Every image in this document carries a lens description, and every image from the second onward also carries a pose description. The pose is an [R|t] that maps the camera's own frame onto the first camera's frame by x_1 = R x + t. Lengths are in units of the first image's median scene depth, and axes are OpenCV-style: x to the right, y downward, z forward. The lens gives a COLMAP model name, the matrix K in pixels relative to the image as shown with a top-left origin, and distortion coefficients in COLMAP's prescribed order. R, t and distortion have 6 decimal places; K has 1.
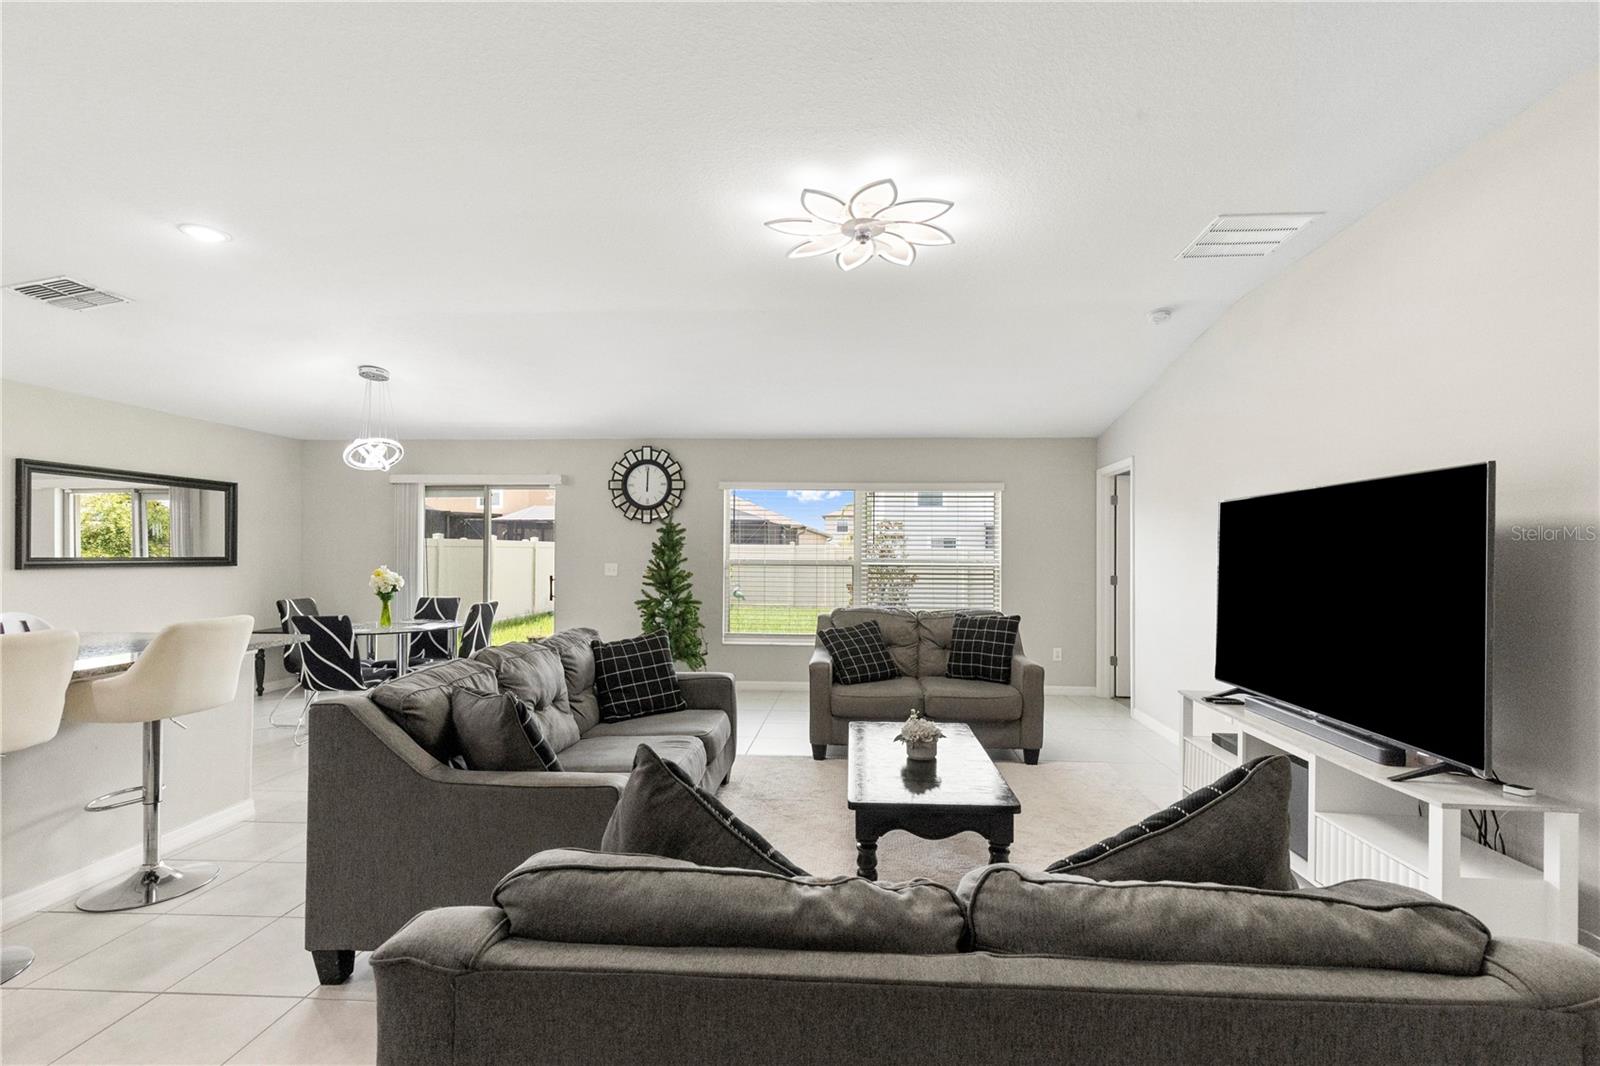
lens RADIAL K [[731.9, 0, 819.1], [0, 731.9, 548.3], [0, 0, 1]] dist [0.008888, -0.001581]
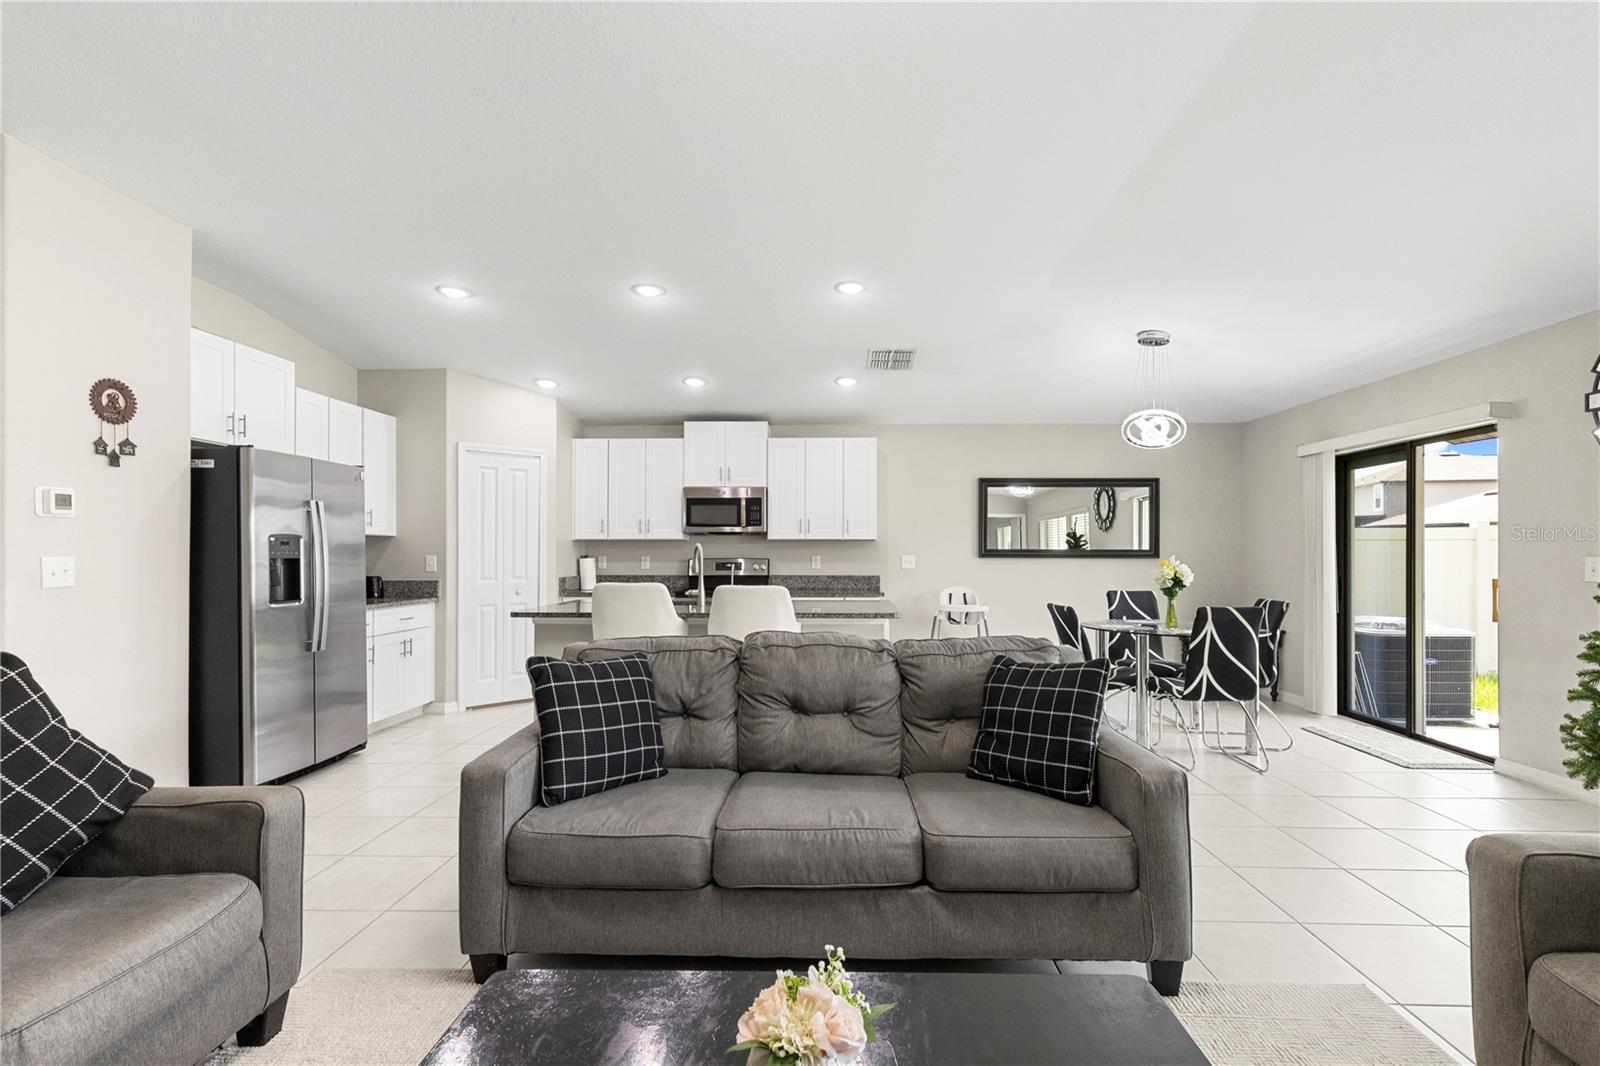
lens RADIAL K [[731.9, 0, 817.3], [0, 731.9, 553.3], [0, 0, 1]] dist [0.008888, -0.001581]
pose [[0.037439, -0.005094, -0.999286, 0.223092], [0.007051, 0.999963, -0.004833, 0.018433], [0.999274, -0.006866, 0.037473, 0.462740]]
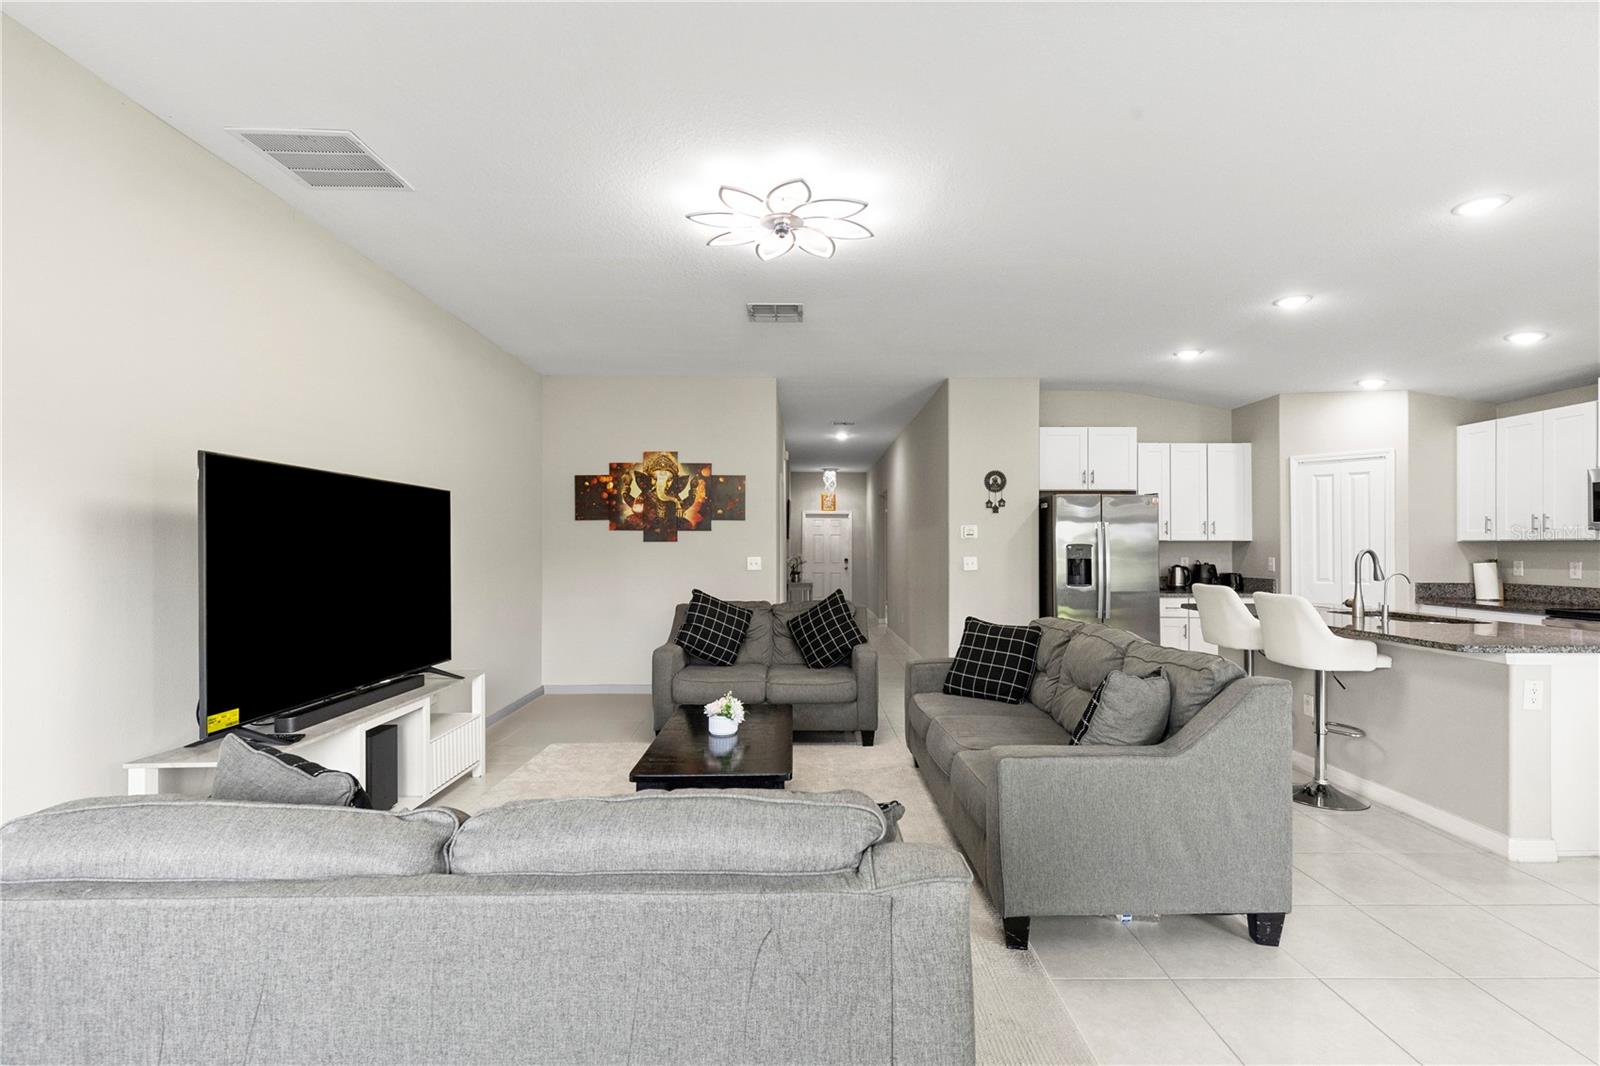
lens RADIAL K [[731.9, 0, 811.4], [0, 731.9, 540.5], [0, 0, 1]] dist [0.008888, -0.001581]
pose [[-0.996493, -0.006151, -0.083456, 0.052016], [-0.004664, 0.999827, -0.018009, 0.011468], [0.083552, -0.017557, -0.996349, 0.969839]]
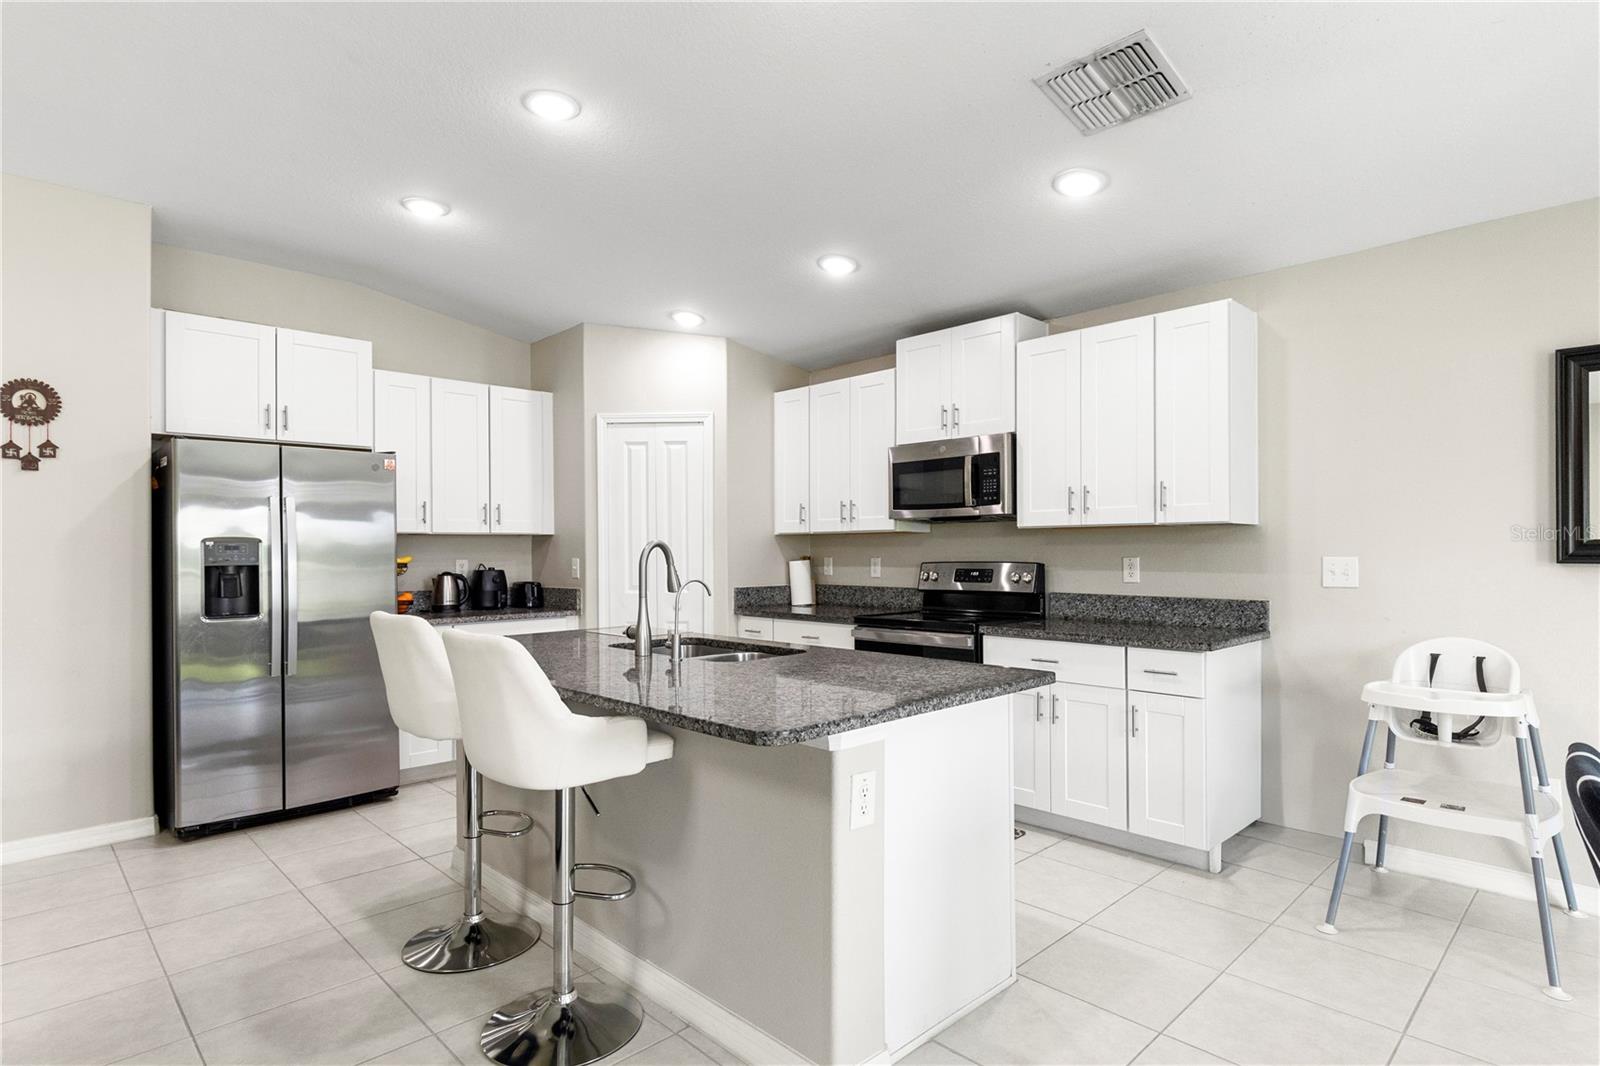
lens RADIAL K [[828.0, 0, 817.5], [0, 828.0, 545.7], [0, 0, 1]] dist [0.002422, -0.002821]
pose [[-0.663163, -0.003089, -0.748469, -0.211511], [0.009880, 0.999868, -0.012881, 0.014297], [0.748410, -0.015937, -0.663045, 0.726111]]
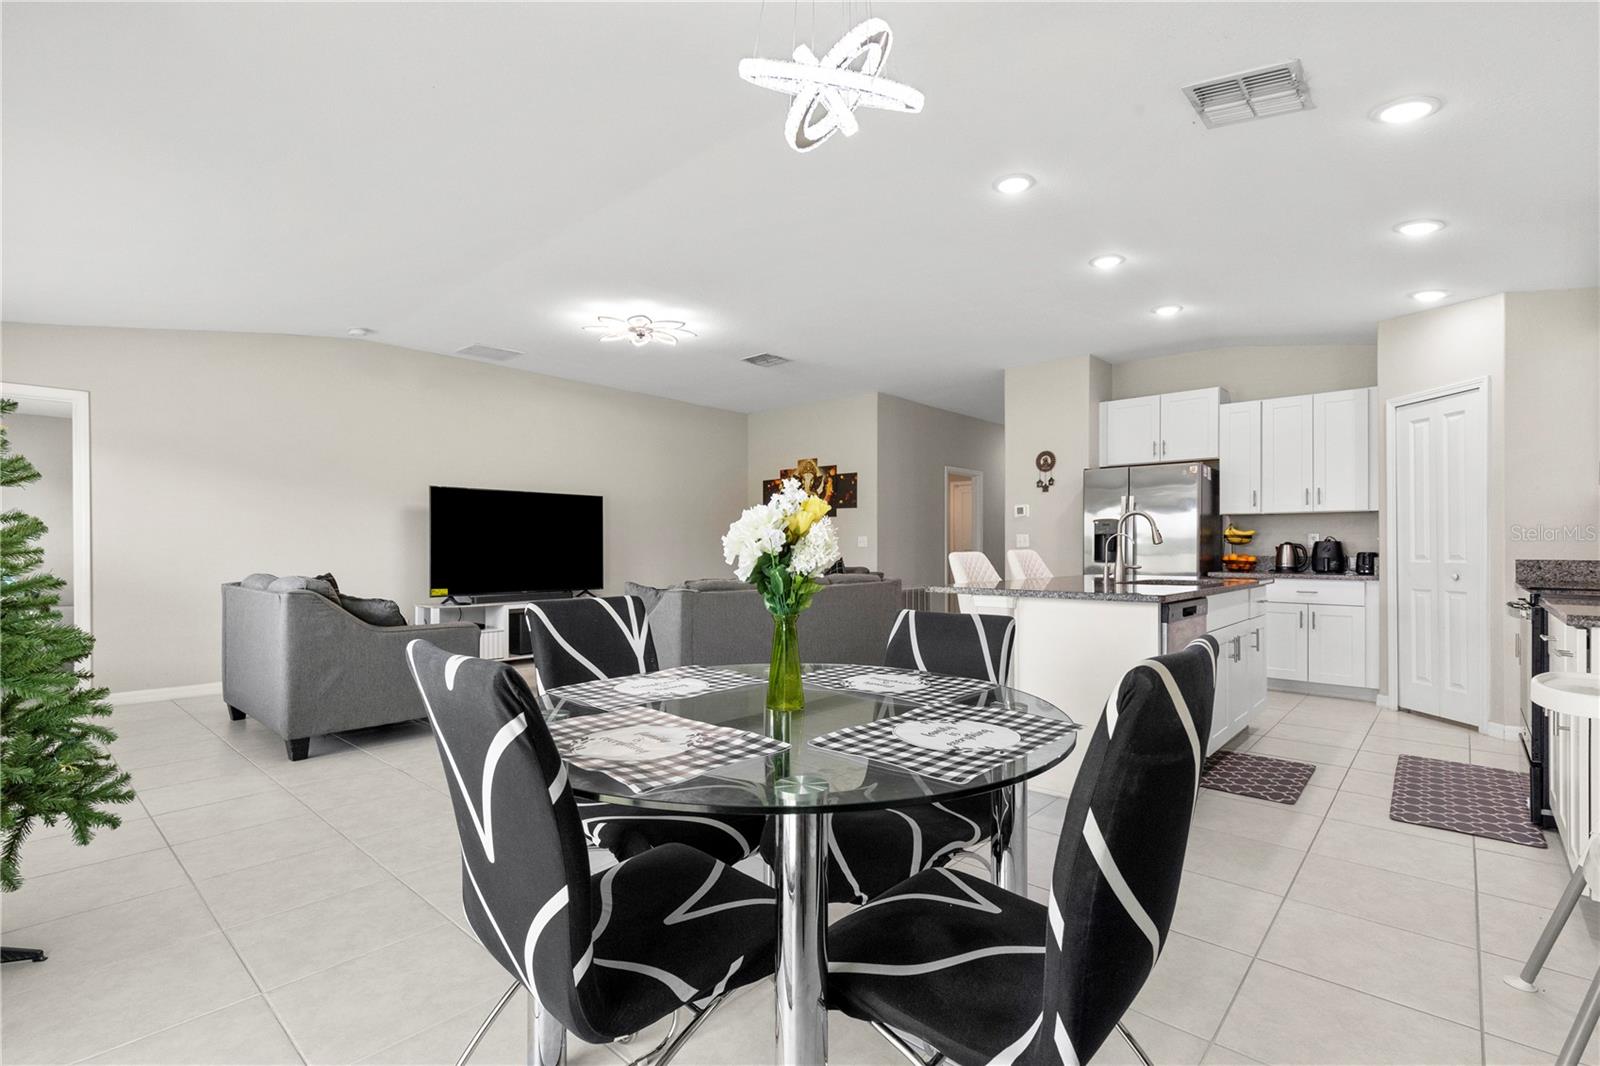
lens RADIAL K [[731.9, 0, 814.3], [0, 731.9, 544.8], [0, 0, 1]] dist [0.008888, -0.001581]
pose [[-0.785166, -0.003507, 0.619275, -0.645953], [-0.009617, 0.999932, -0.006530, 0.039088], [-0.619211, -0.011083, -0.785147, 1.013594]]
